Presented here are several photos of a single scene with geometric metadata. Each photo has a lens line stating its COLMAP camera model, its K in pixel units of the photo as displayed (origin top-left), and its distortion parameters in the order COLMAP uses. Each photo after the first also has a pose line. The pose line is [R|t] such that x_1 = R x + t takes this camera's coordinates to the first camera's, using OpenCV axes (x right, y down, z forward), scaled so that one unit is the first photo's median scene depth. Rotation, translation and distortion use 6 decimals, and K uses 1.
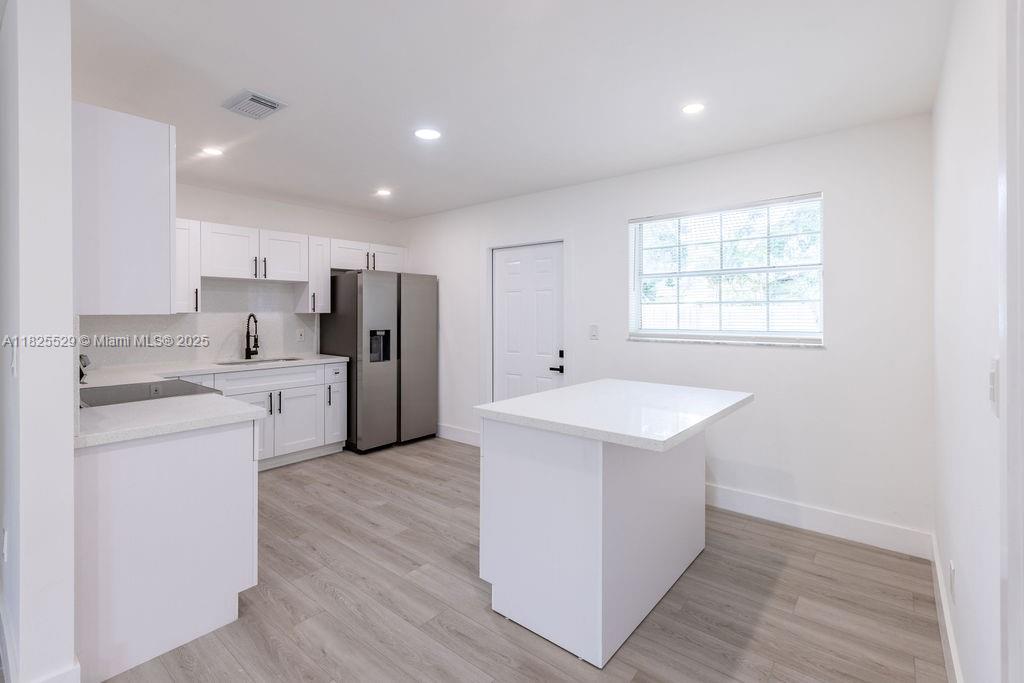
lens RADIAL K [[469.2, 0, 524.5], [0, 469.2, 312.5], [0, 0, 1]] dist [0.000927, -0.000132]
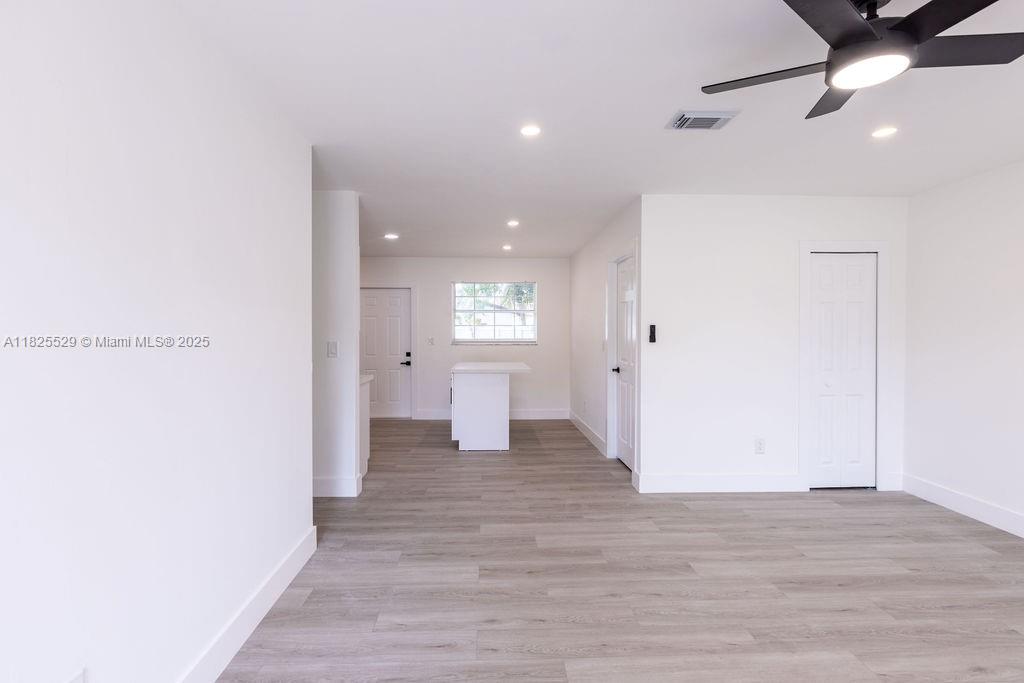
lens RADIAL K [[457.9, 0, 506.8], [0, 457.9, 335.5], [0, 0, 1]] dist [0.000985, -0.000674]
pose [[0.758910, -0.005831, 0.651169, -0.766359], [-0.002267, 0.999930, 0.011595, 0.000023], [-0.651191, -0.010276, 0.758844, -0.520515]]
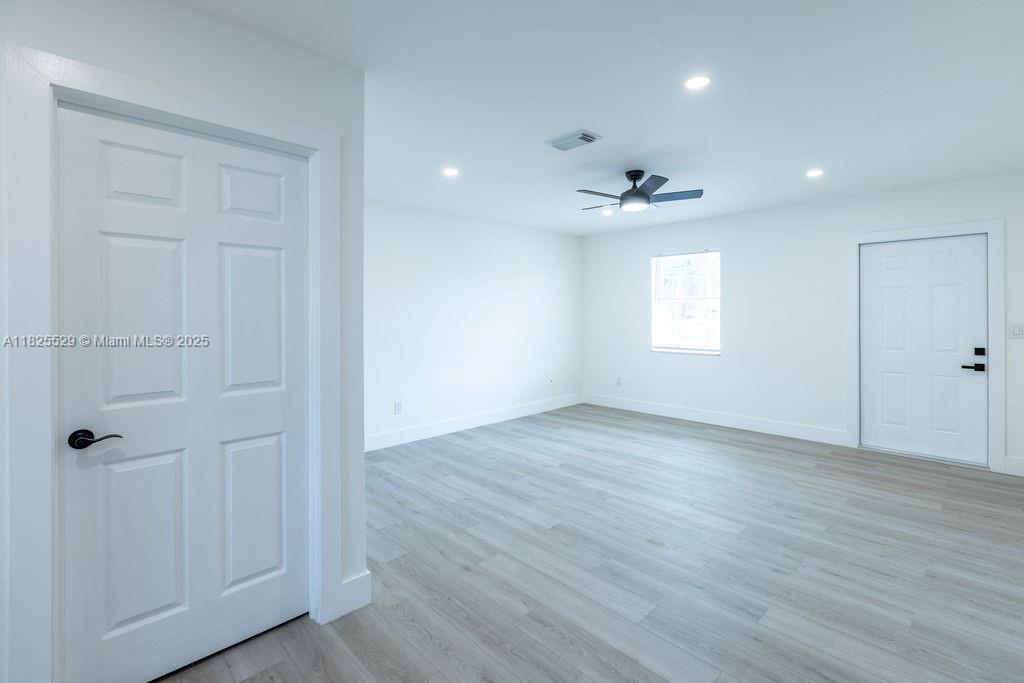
lens RADIAL K [[462.5, 0, 514.3], [0, 462.5, 311.3], [0, 0, 1]] dist [0.000451, -0.000330]
pose [[-0.991655, 0.005445, 0.128808, -0.185612], [0.004827, 0.999975, -0.005110, 0.002646], [-0.128833, -0.004445, -0.991656, 0.514853]]
